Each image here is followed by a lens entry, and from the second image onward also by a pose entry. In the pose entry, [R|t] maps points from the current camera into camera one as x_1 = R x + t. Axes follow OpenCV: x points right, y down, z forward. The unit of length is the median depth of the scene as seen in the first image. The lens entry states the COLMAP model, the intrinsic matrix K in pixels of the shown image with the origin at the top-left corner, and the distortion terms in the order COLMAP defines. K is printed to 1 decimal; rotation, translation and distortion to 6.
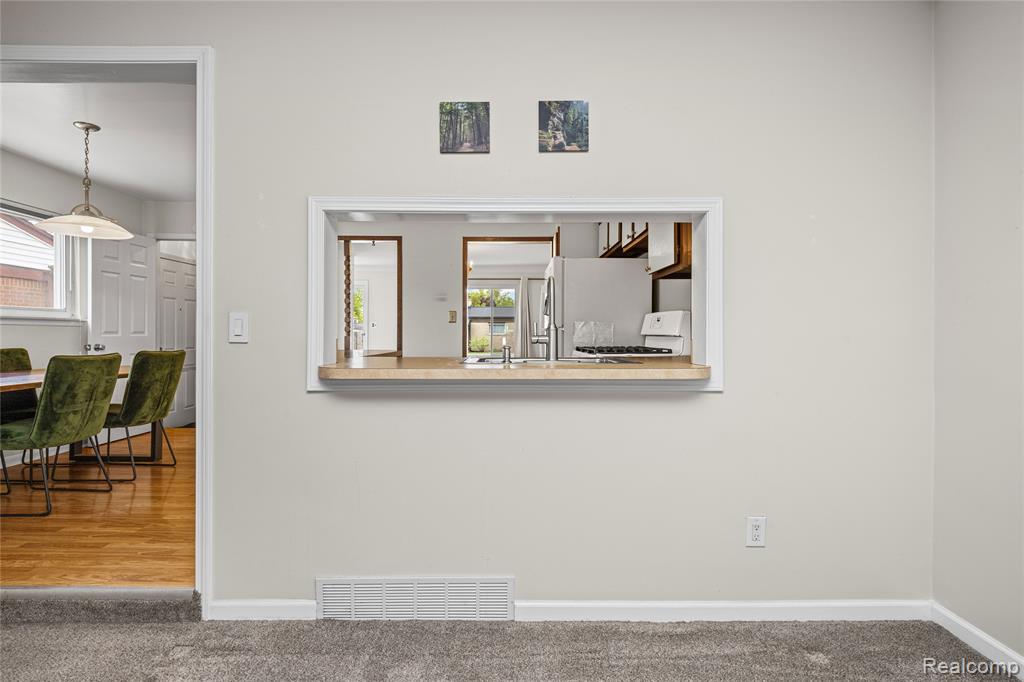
lens RADIAL K [[485.7, 0, 513.8], [0, 485.7, 333.5], [0, 0, 1]] dist [-0.005677, -0.000366]
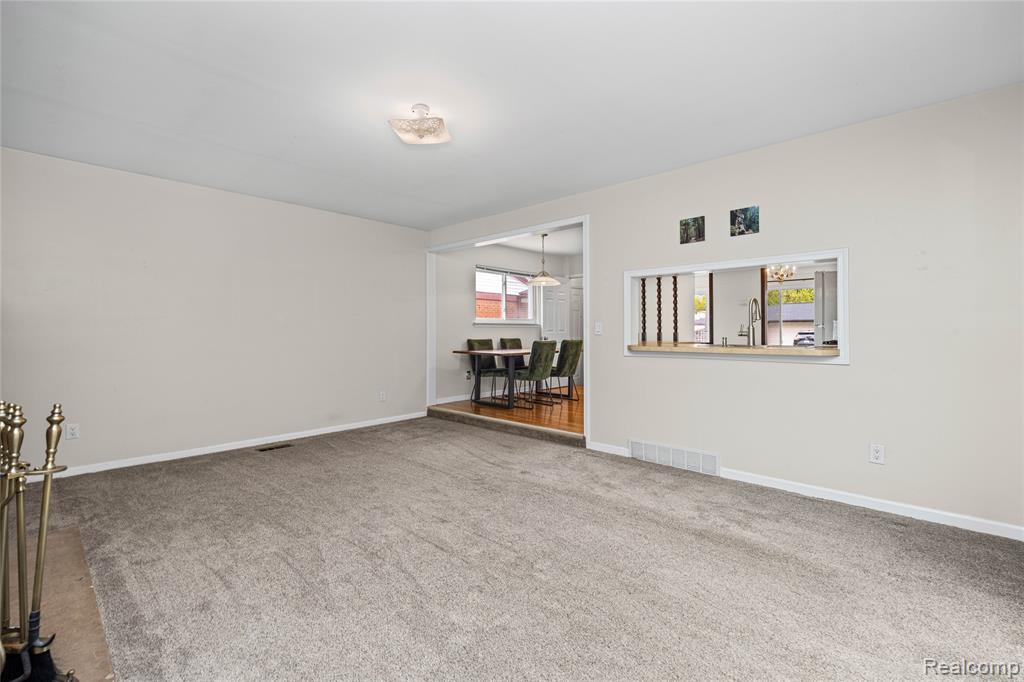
lens RADIAL K [[454.1, 0, 509.2], [0, 454.1, 328.2], [0, 0, 1]] dist [0.004140, -0.000006]
pose [[0.719199, -0.008385, -0.694754, 0.472565], [0.004236, 0.999962, -0.007683, 0.001237], [0.694792, 0.002583, 0.719206, -0.645960]]
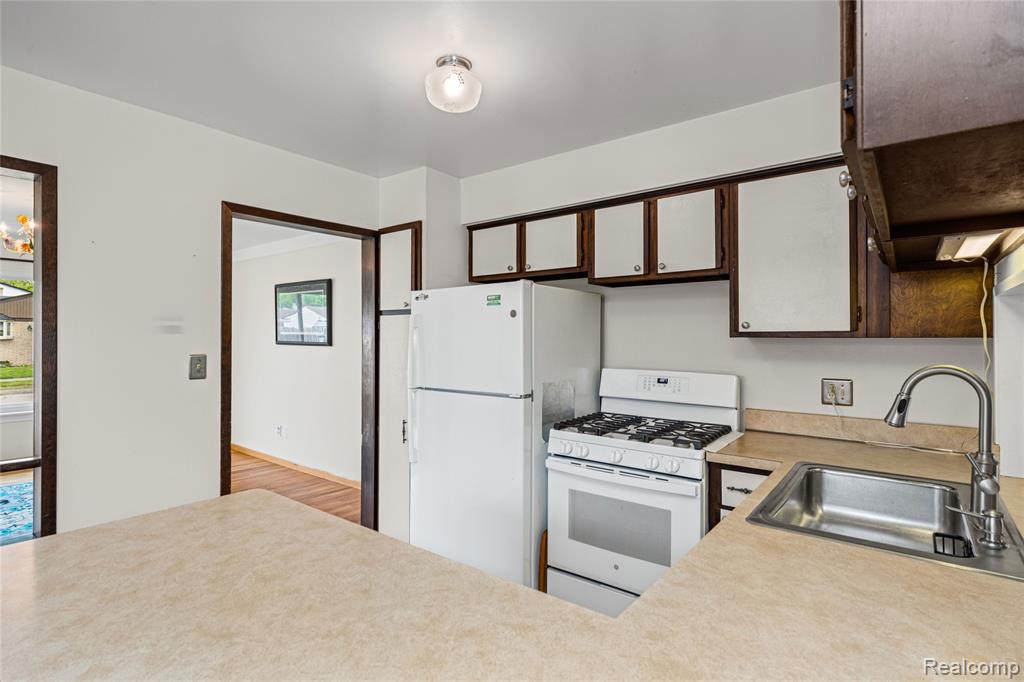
lens RADIAL K [[510.9, 0, 508.6], [0, 510.9, 334.2], [0, 0, 1]] dist [0.004825, 0.003142]
pose [[0.623368, 0.005207, 0.781911, -0.596059], [-0.004868, 0.999984, -0.002778, -0.121645], [-0.781914, -0.002074, 0.623383, 0.819512]]
